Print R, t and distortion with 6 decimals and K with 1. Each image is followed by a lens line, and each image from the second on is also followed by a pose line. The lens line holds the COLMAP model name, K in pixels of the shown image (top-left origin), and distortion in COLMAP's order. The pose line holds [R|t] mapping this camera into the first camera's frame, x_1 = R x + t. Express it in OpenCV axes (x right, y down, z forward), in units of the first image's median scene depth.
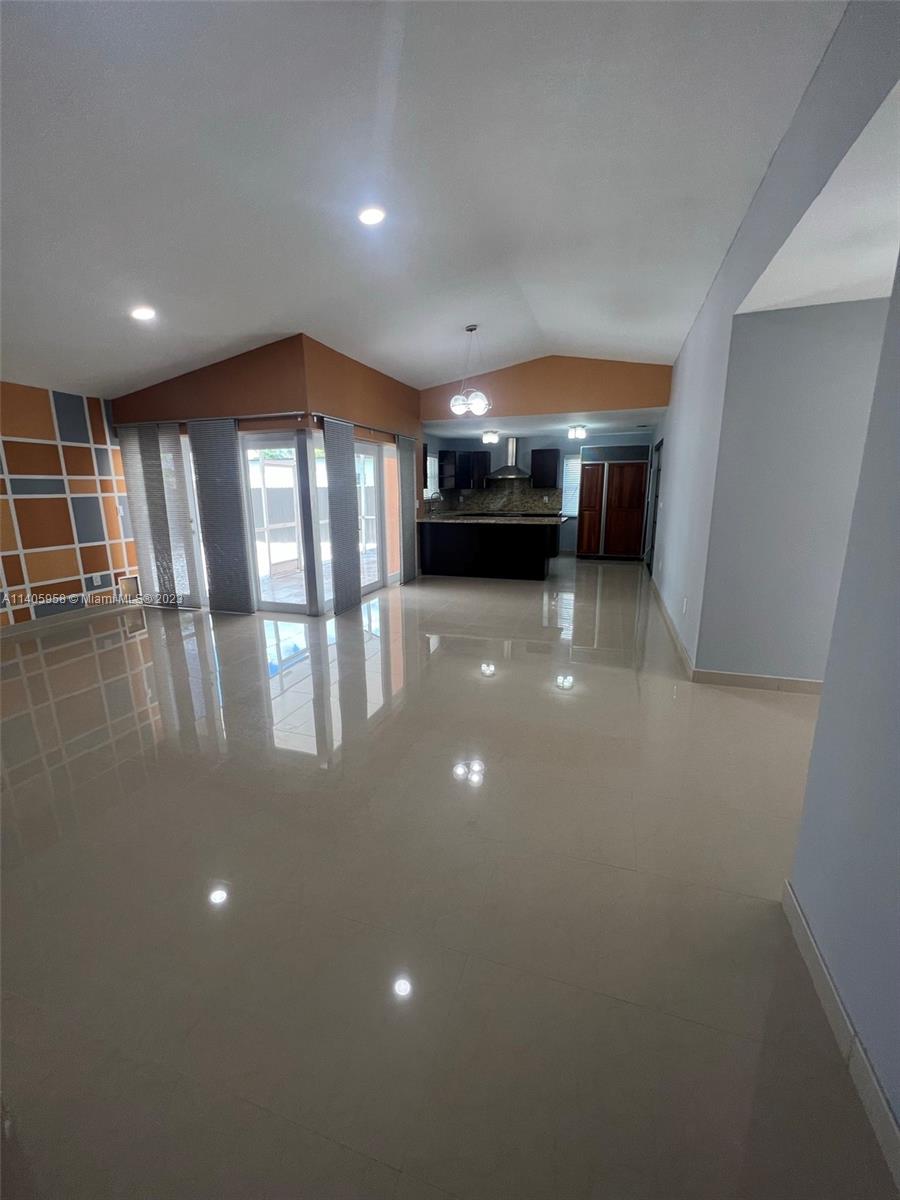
lens RADIAL K [[488.5, 0, 456.1], [0, 488.5, 602.7], [0, 0, 1]] dist [-0.000370, -0.000053]
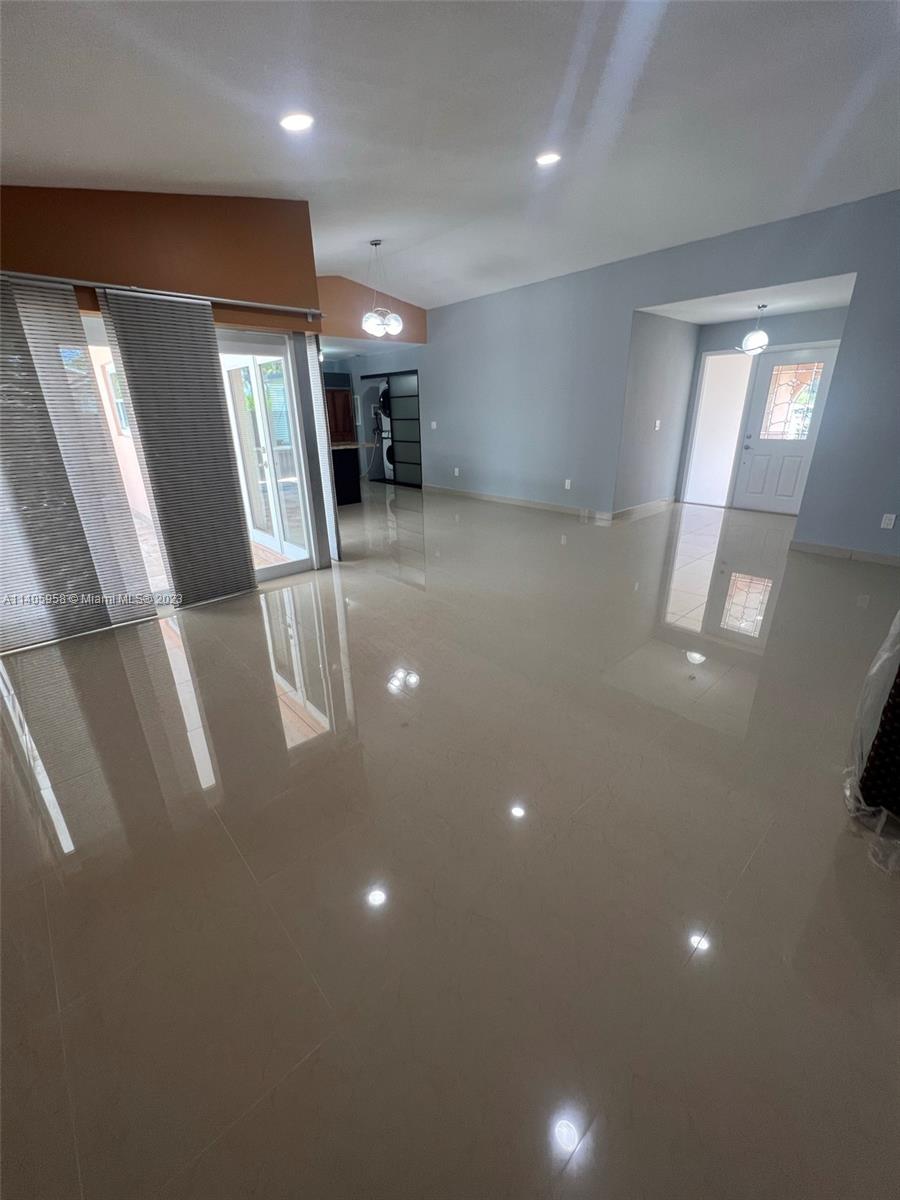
lens RADIAL K [[488.5, 0, 456.1], [0, 488.5, 602.7], [0, 0, 1]] dist [-0.000370, -0.000053]
pose [[0.476215, -0.325288, 0.816950, -0.924086], [0.218575, 0.943690, 0.248342, -0.079126], [-0.851730, 0.060301, 0.520499, 0.379187]]
